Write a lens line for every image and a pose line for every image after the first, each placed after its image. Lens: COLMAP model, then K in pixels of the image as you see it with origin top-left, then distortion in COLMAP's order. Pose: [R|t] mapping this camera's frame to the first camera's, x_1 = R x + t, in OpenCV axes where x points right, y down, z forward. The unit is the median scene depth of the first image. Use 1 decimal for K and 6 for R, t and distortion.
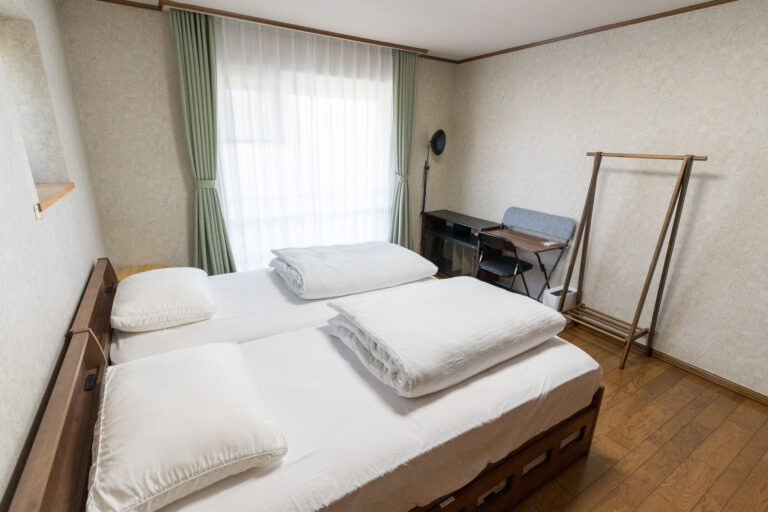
lens RADIAL K [[354.3, 0, 373.3], [0, 354.3, 253.6], [0, 0, 1]] dist [0.004497, 0.000881]
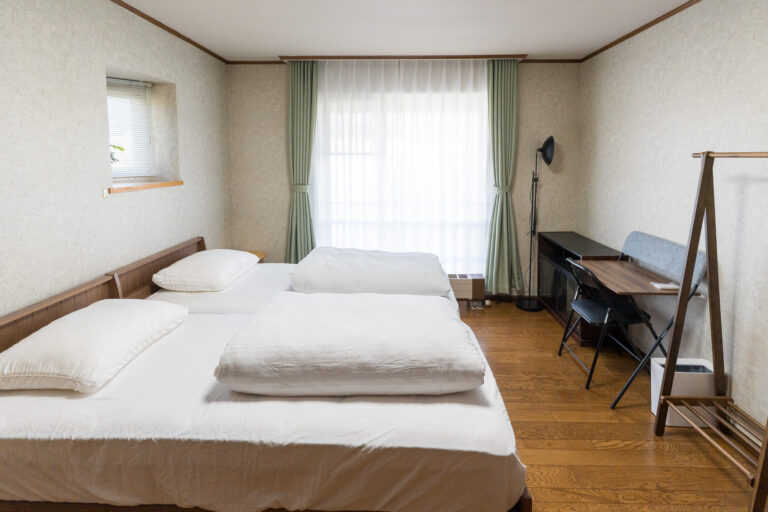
lens RADIAL K [[368.9, 0, 388.2], [0, 368.9, 199.3], [0, 0, 1]] dist [0.001480, 0.000088]
pose [[0.846244, 0.036094, -0.531572, 0.426492], [-0.143386, 0.976323, -0.161972, -0.000844], [0.513139, 0.213287, 0.831383, 0.114840]]
